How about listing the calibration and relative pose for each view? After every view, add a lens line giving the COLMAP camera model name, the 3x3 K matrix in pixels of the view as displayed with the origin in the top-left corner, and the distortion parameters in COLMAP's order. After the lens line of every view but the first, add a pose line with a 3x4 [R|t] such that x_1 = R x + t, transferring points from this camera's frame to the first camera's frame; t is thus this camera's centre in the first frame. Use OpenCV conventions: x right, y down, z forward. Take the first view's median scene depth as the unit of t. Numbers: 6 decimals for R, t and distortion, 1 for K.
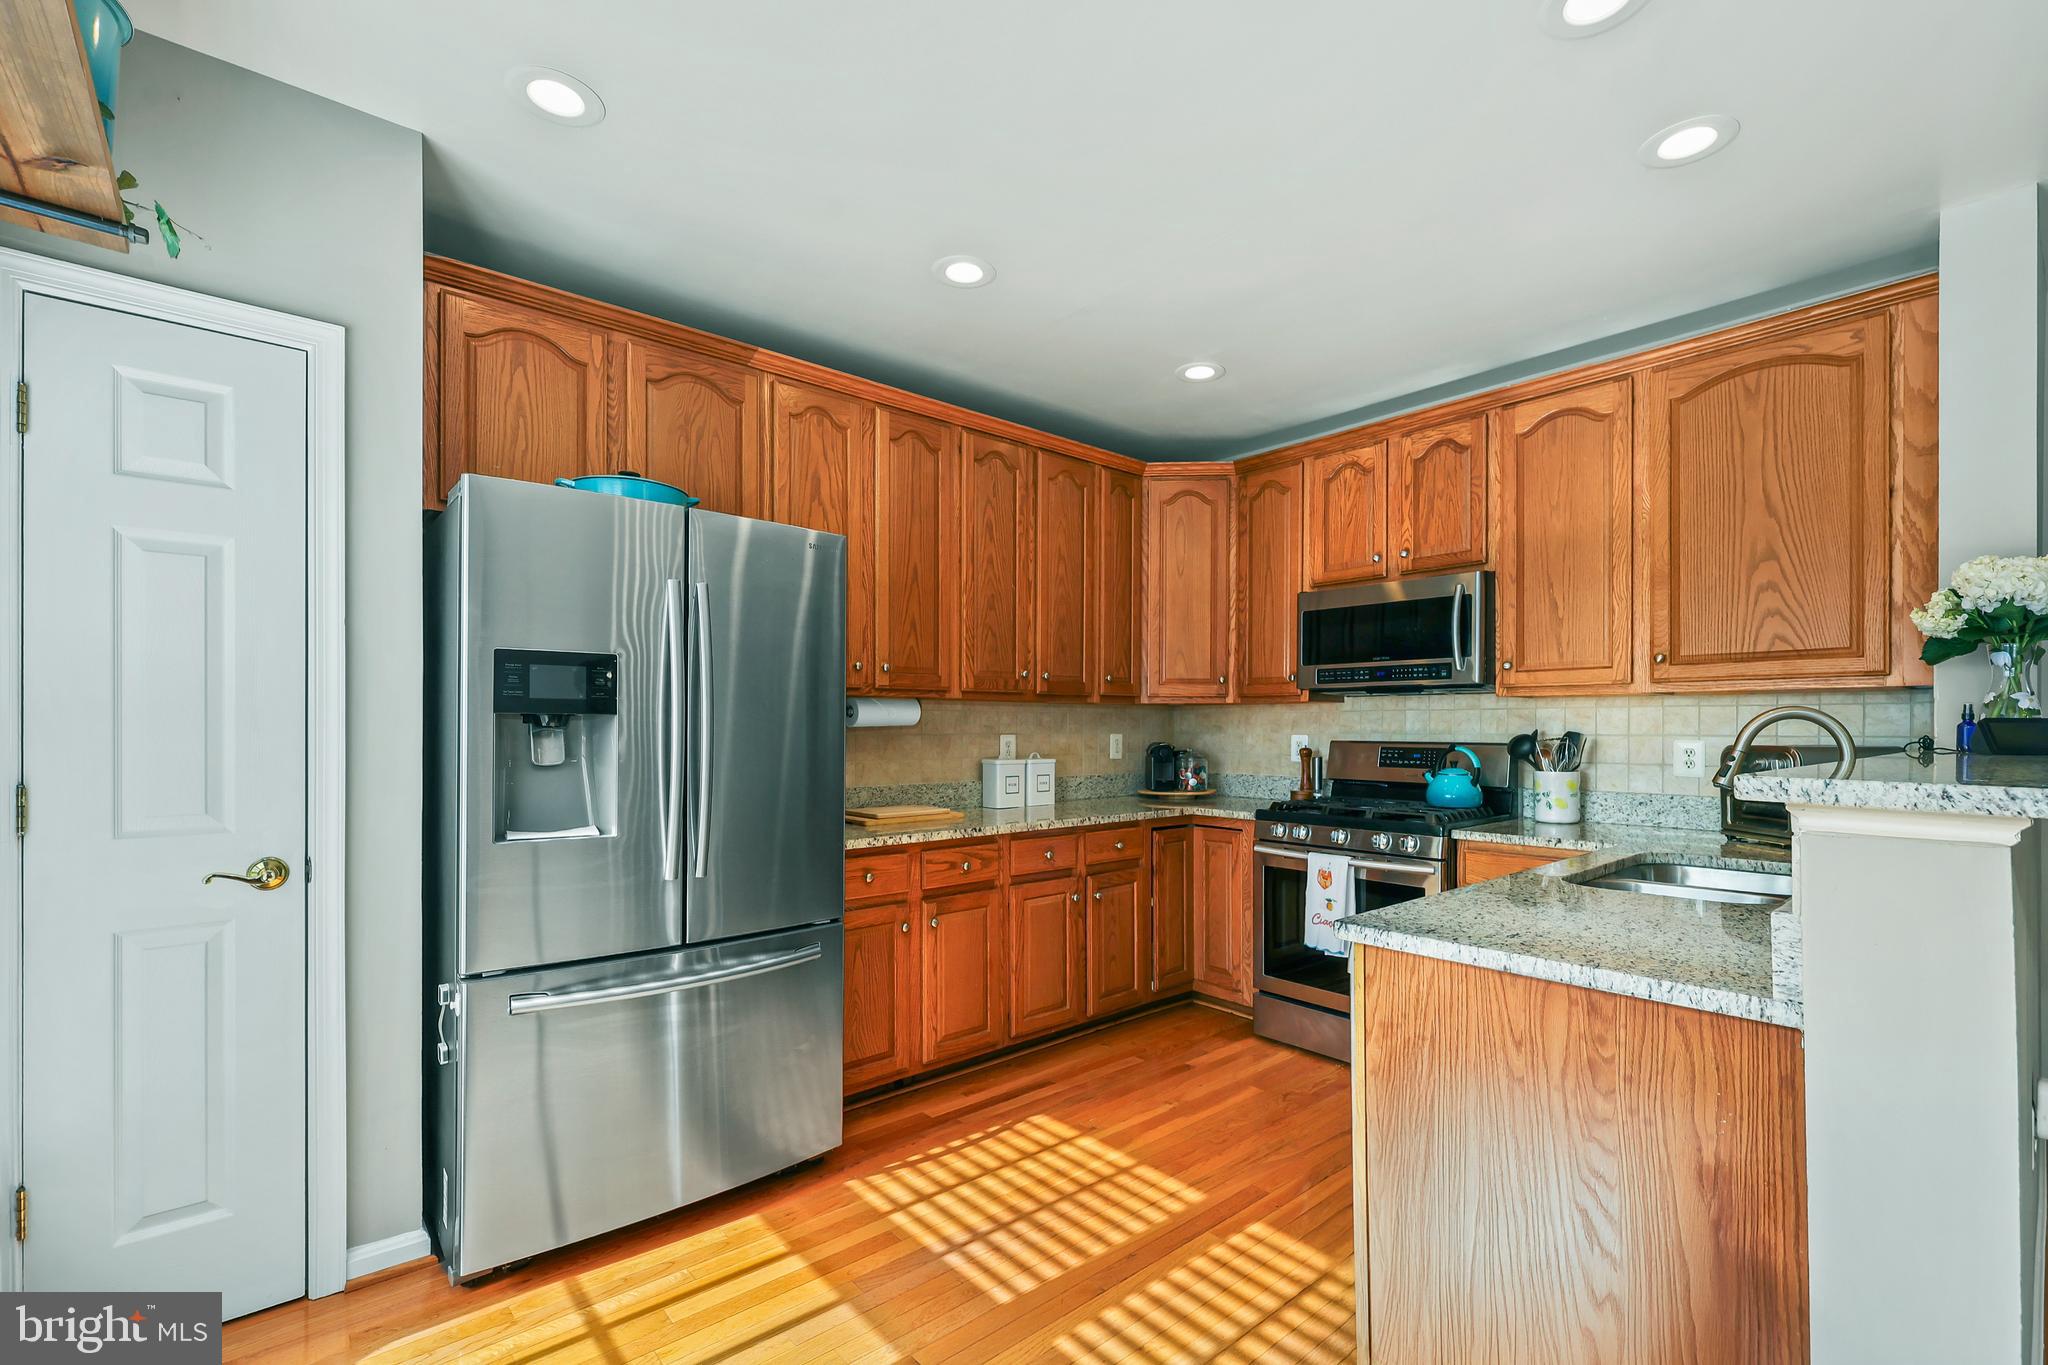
lens RADIAL K [[897.3, 0, 1041.7], [0, 897.3, 733.9], [0, 0, 1]] dist [-0.000205, 0.001230]
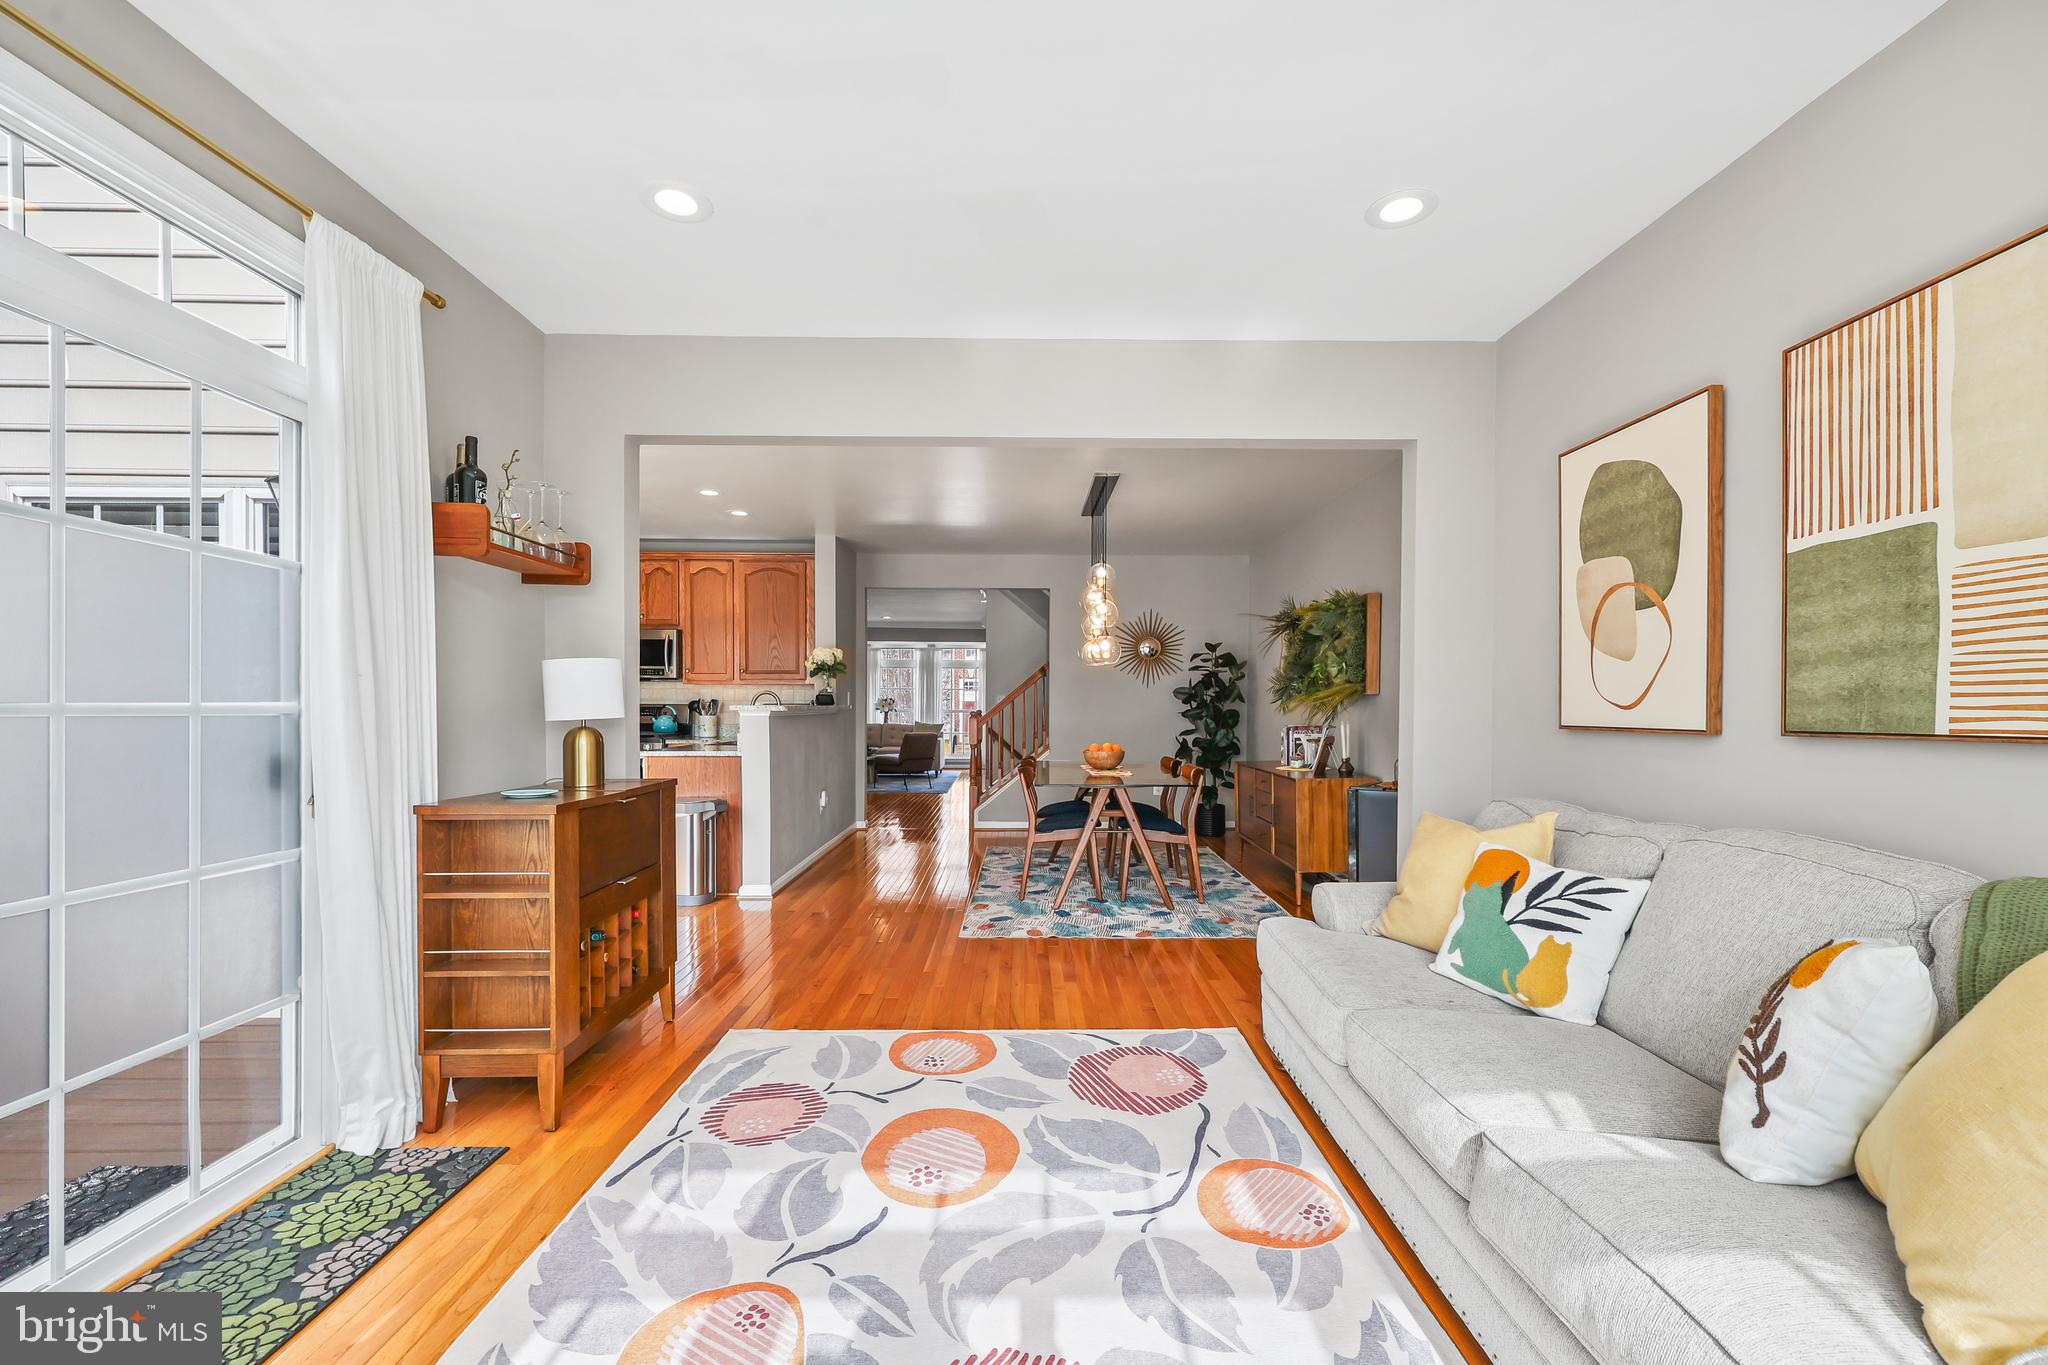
lens RADIAL K [[843.8, 0, 1033.3], [0, 843.8, 712.1], [0, 0, 1]] dist [-0.000808, -0.000332]
pose [[0.653318, -0.006024, 0.757060, -0.569840], [0.004818, 0.999981, 0.003799, 0.028885], [-0.757068, 0.001165, 0.653335, -1.143635]]
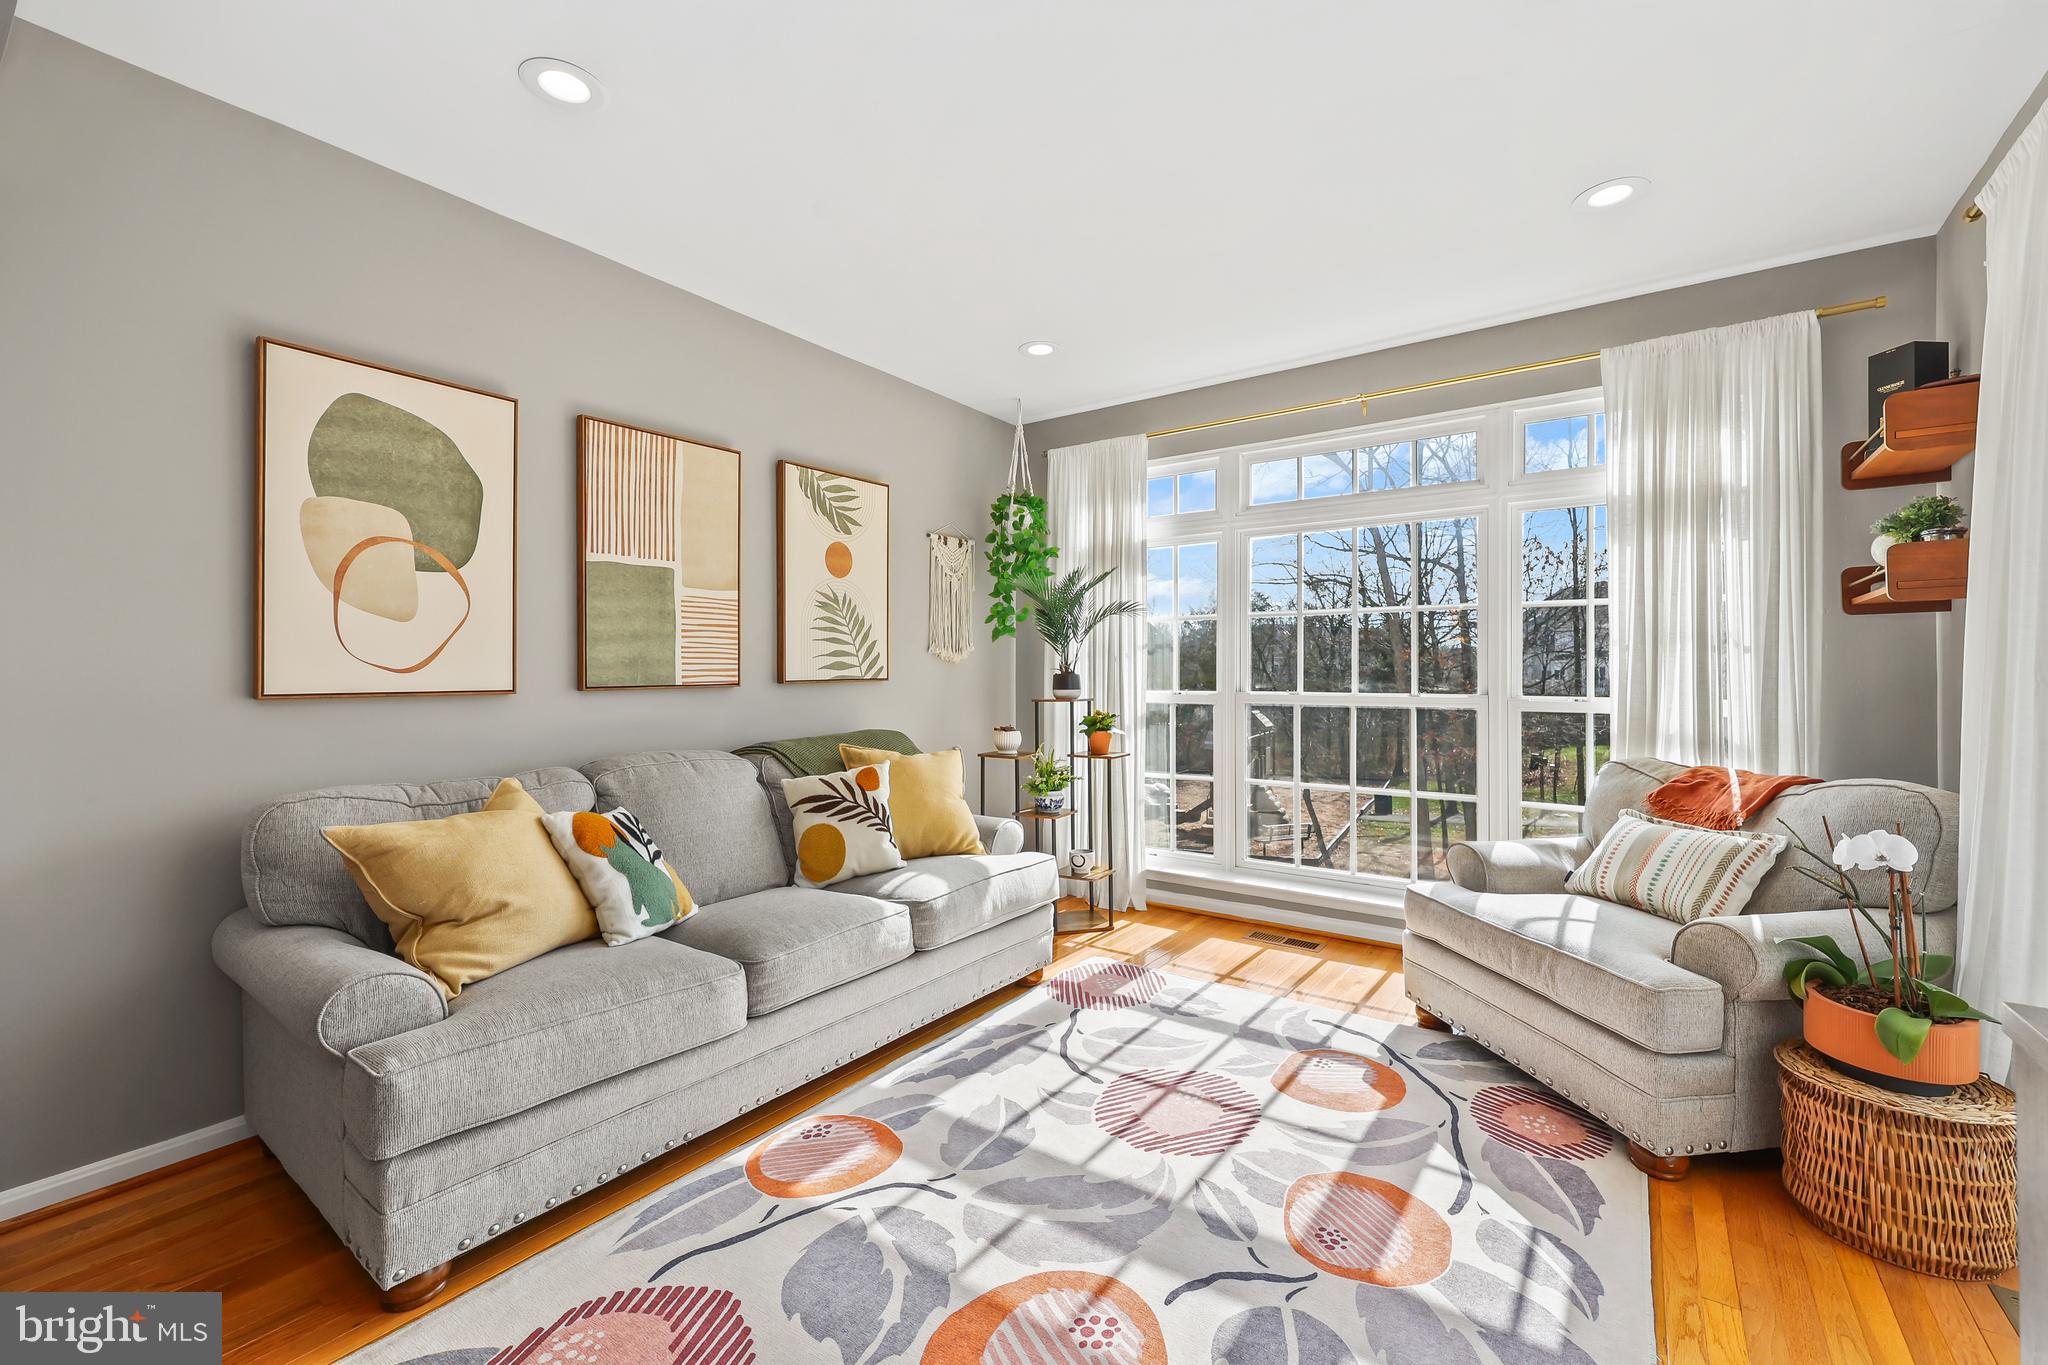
lens RADIAL K [[843.8, 0, 1026.8], [0, 843.8, 670.0], [0, 0, 1]] dist [-0.000808, -0.000332]
pose [[-0.975296, -0.003713, -0.220869, 0.020837], [-0.005712, 0.999948, 0.008413, 0.019966], [0.220826, 0.009466, -0.975267, -0.189718]]
